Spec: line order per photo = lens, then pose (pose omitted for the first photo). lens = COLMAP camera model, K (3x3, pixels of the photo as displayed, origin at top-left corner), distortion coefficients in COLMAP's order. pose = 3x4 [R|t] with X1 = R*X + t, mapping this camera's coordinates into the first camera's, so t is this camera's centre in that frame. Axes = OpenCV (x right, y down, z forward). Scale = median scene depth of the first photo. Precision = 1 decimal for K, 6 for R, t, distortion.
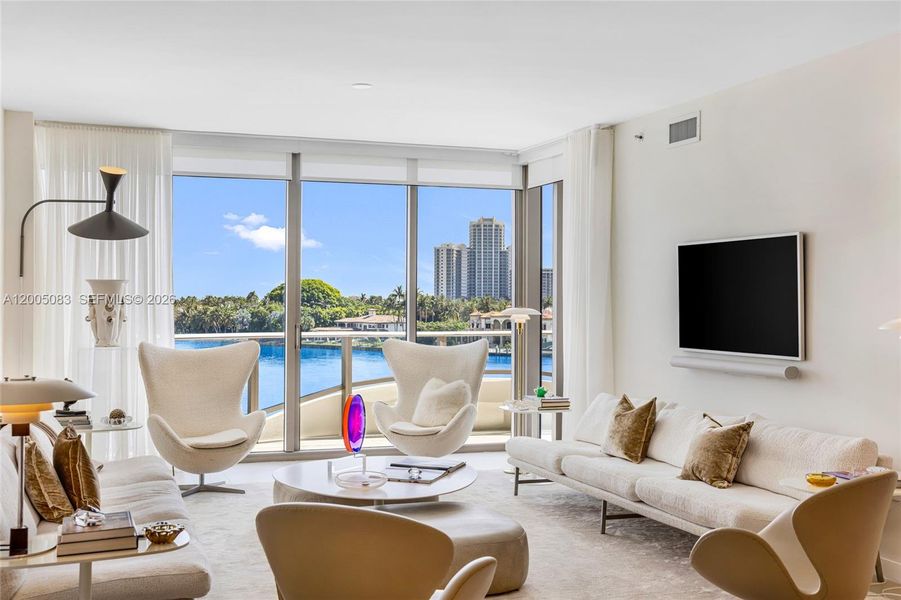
lens RADIAL K [[1026.2, 0, 451.0], [0, 1026.2, 301.0], [0, 0, 1]] dist [-0.019582, 0.347593]
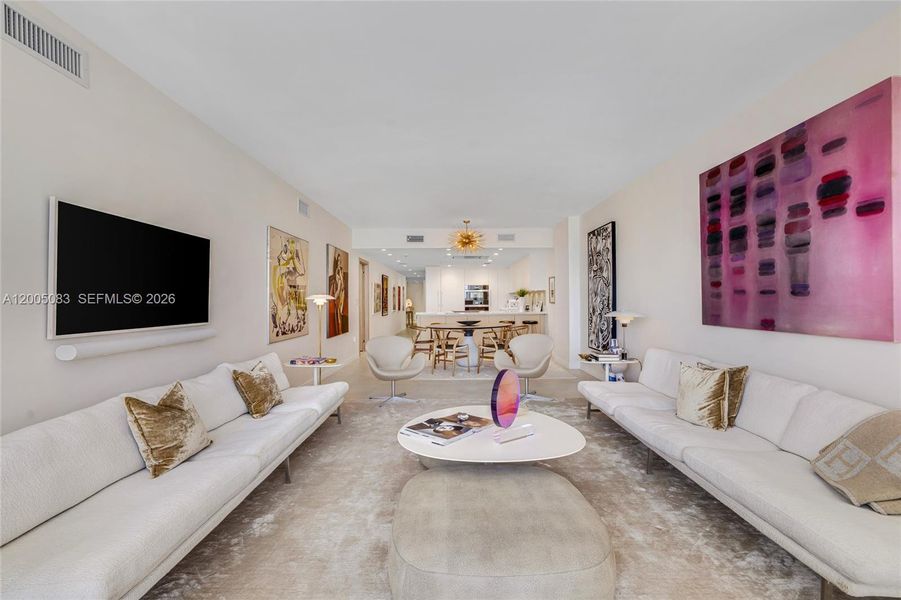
lens RADIAL K [[386.4, 0, 452.9], [0, 386.4, 298.4], [0, 0, 1]] dist [-0.054363, 0.033035]
pose [[-0.945924, 0.002614, 0.324379, -0.141134], [0.000539, 0.999979, -0.006486, 0.020487], [-0.324389, -0.005961, -0.945905, 1.170459]]
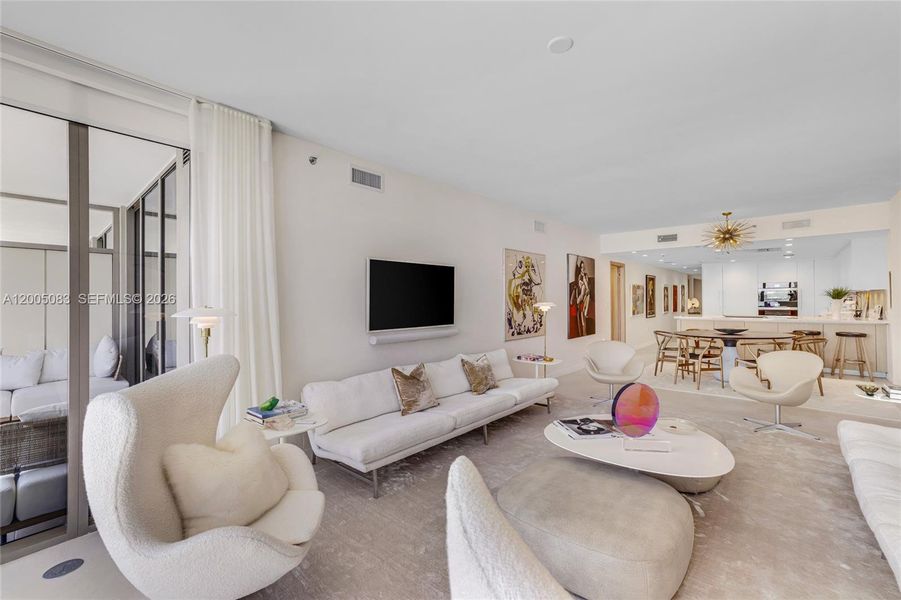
lens RADIAL K [[386.4, 0, 452.9], [0, 386.4, 298.4], [0, 0, 1]] dist [-0.054363, 0.033035]
pose [[-0.486736, 0.002291, 0.873546, -0.296820], [0.004083, 0.999992, -0.000348, 0.001555], [-0.873540, 0.003397, -0.486741, 1.160153]]
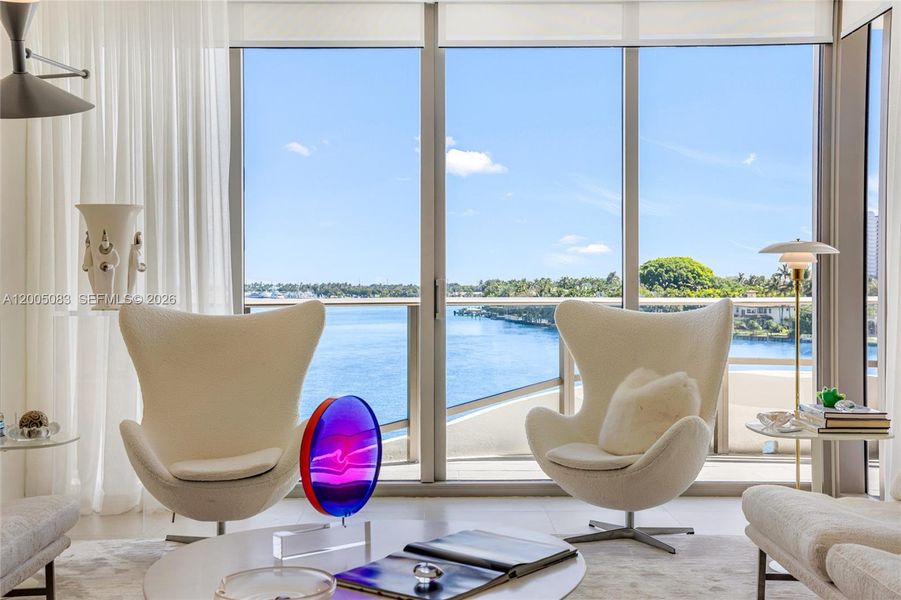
lens RADIAL K [[1162.5, 0, 451.6], [0, 1162.5, 298.4], [0, 0, 1]] dist [-0.001484, 0.551740]
pose [[0.945680, -0.003476, -0.325079, 0.112883], [0.007788, 0.999898, 0.011964, 0.033324], [0.325004, -0.013846, 0.945611, 0.426757]]
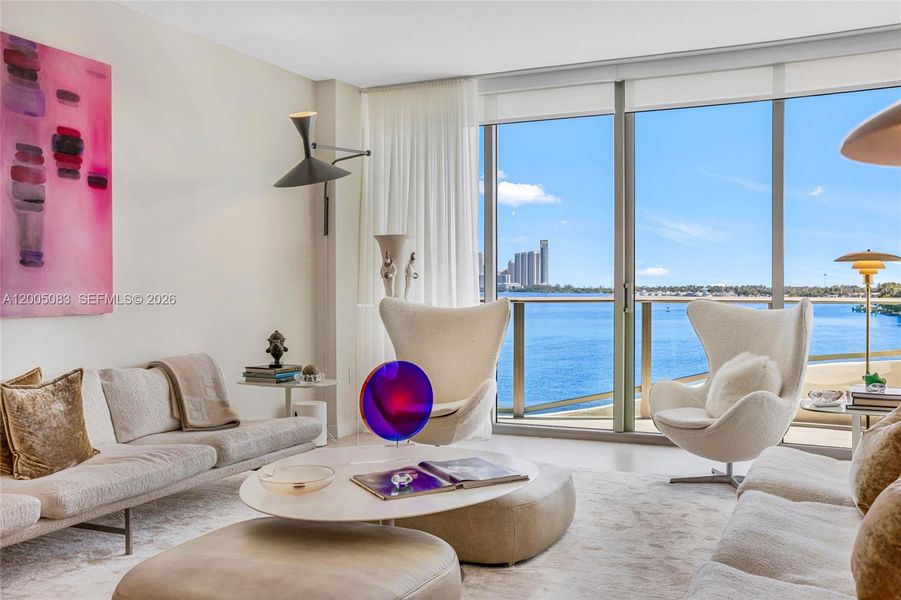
lens RADIAL K [[854.6, 0, 448.8], [0, 854.6, 297.4], [0, 0, 1]] dist [-0.103945, 0.360722]
pose [[0.712246, 0.001152, -0.701929, 0.305986], [0.007452, 0.999930, 0.009203, 0.034670], [0.701890, -0.011785, 0.712187, 0.506679]]
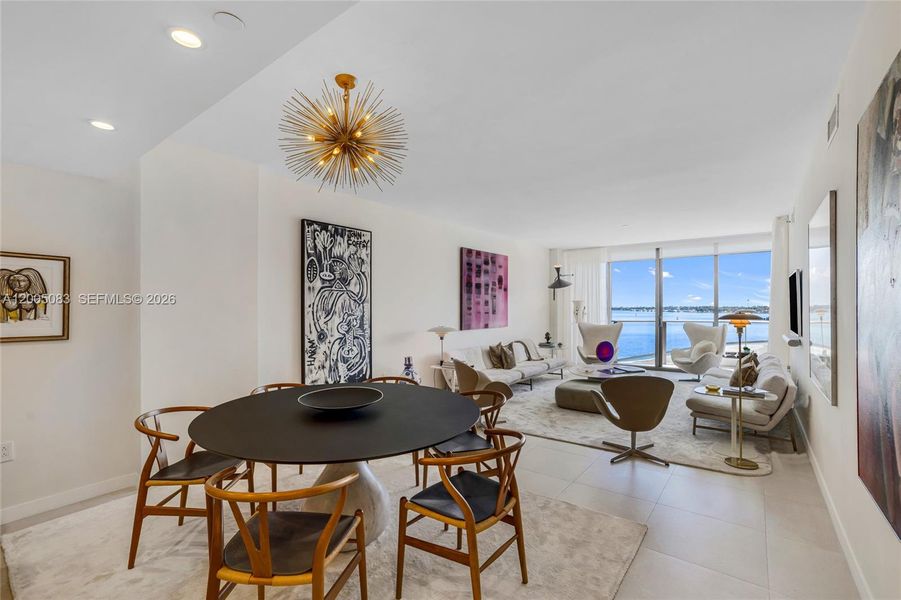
lens RADIAL K [[415.2, 0, 470.2], [0, 415.2, 308.5], [0, 0, 1]] dist [-0.001005, 0.015328]
pose [[0.581834, -0.004528, -0.813295, 0.517686], [0.007242, 0.999974, -0.000386, 0.000430], [0.813276, -0.005665, 0.581851, 0.044959]]
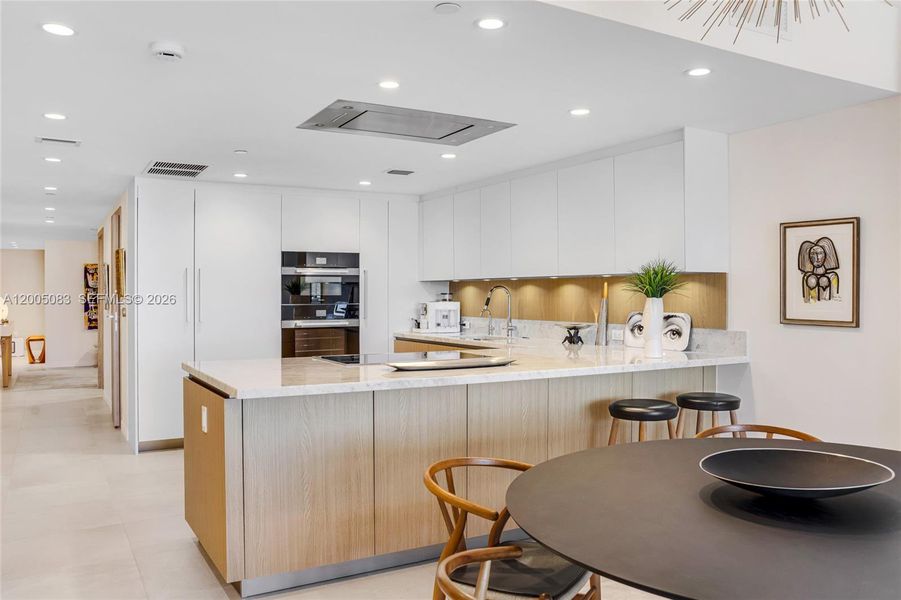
lens RADIAL K [[720.2, 0, 445.4], [0, 720.2, 305.4], [0, 0, 1]] dist [-0.145542, 0.214902]
pose [[-0.982888, -0.001682, -0.184196, 0.342861], [-0.003724, 0.999935, 0.010742, 0.007435], [0.184166, 0.011244, -0.982831, 0.420737]]
